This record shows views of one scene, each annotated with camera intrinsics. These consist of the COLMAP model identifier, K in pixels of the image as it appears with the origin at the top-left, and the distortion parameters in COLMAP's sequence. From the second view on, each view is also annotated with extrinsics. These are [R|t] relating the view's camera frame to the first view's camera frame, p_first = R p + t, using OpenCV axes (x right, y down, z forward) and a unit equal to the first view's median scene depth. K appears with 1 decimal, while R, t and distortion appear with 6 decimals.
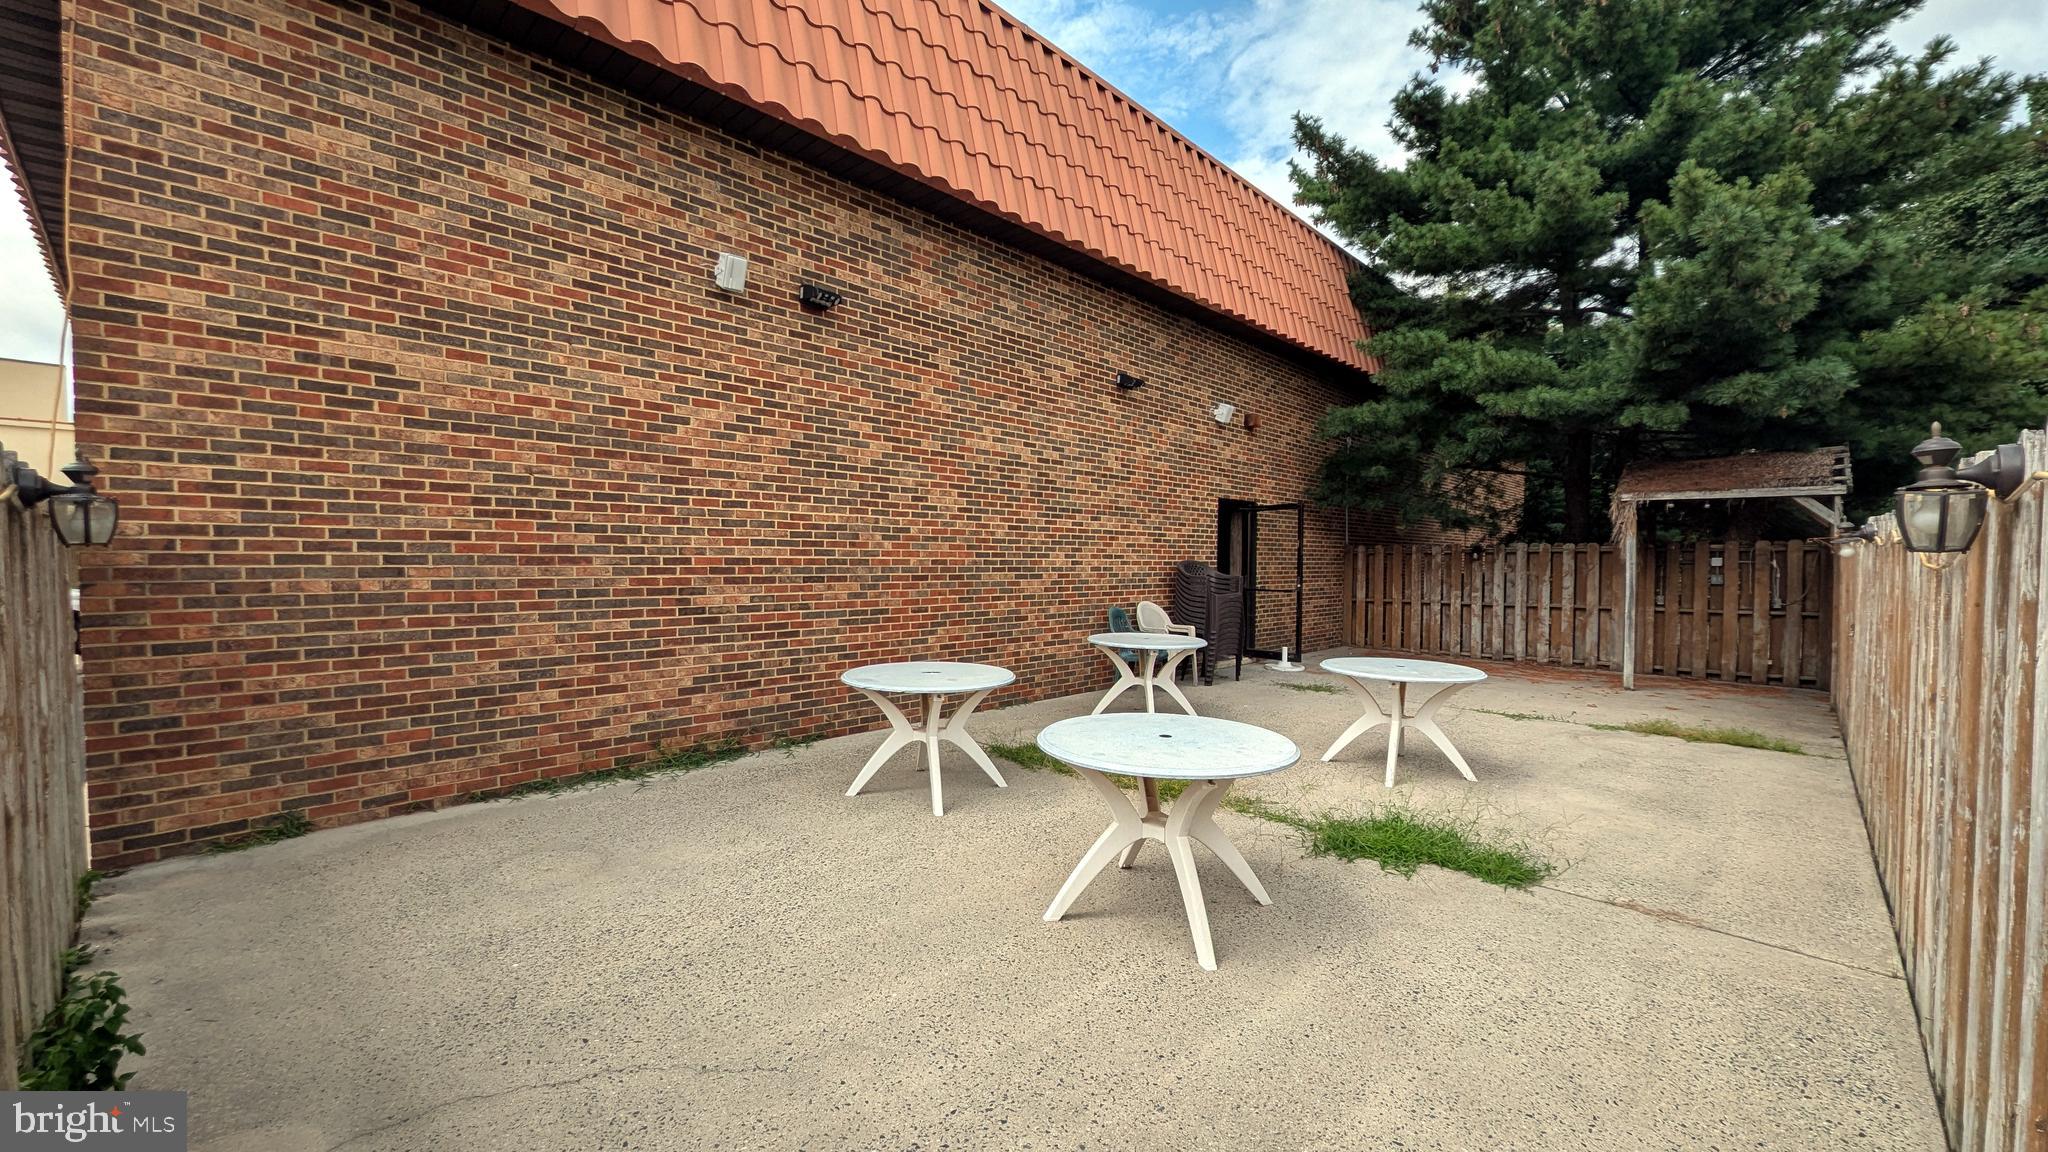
lens RADIAL K [[809.8, 0, 1030.5], [0, 809.8, 587.3], [0, 0, 1]] dist [0.002923, -0.000231]
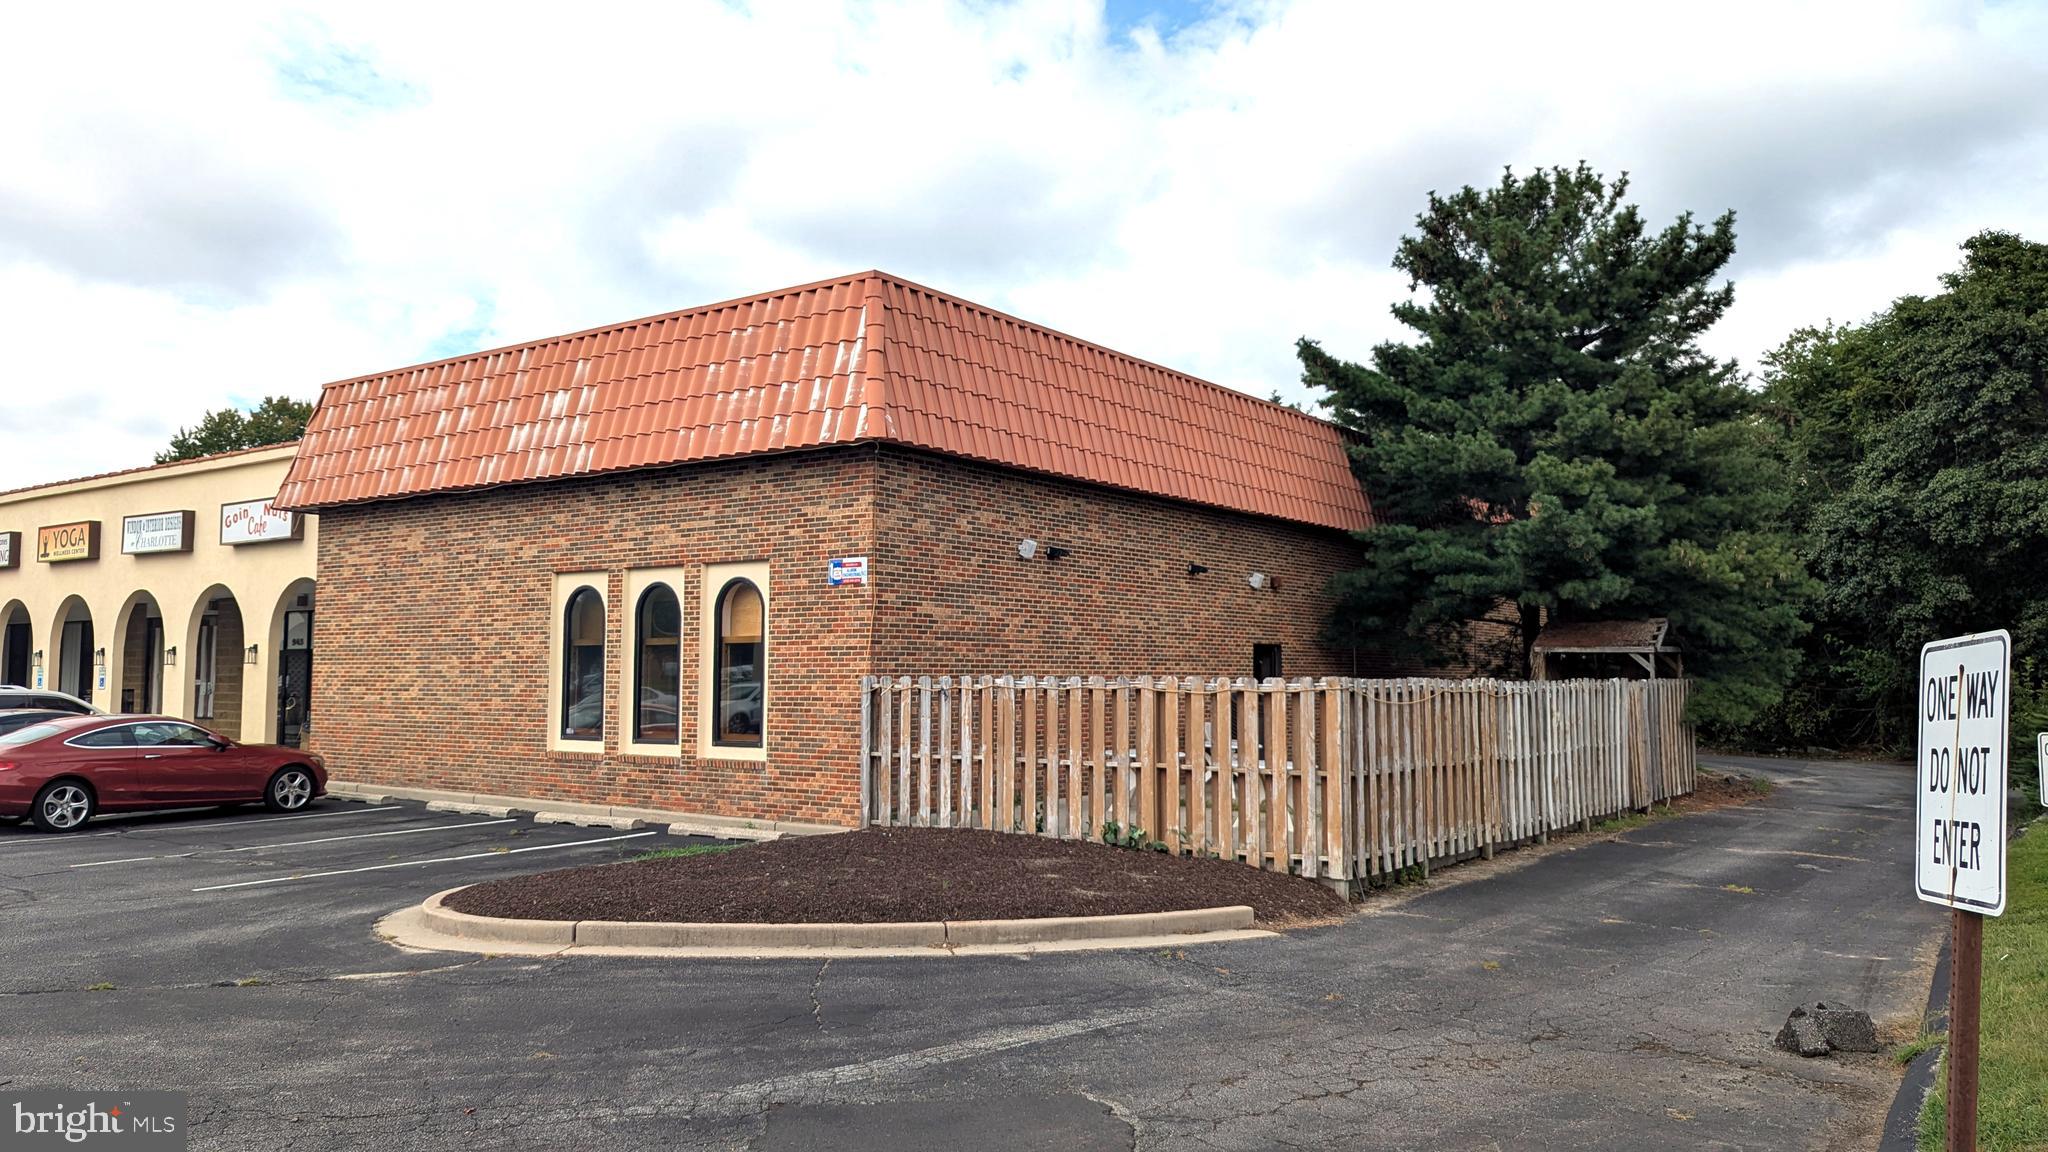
lens RADIAL K [[1423.8, 0, 1022.0], [0, 1423.8, 572.1], [0, 0, 1]] dist [0.065324, 0.000605]
pose [[0.993249, 0.009090, 0.115648, -0.491112], [0.003121, 0.994470, -0.104970, 0.017638], [-0.115962, 0.104623, 0.987728, -1.501710]]
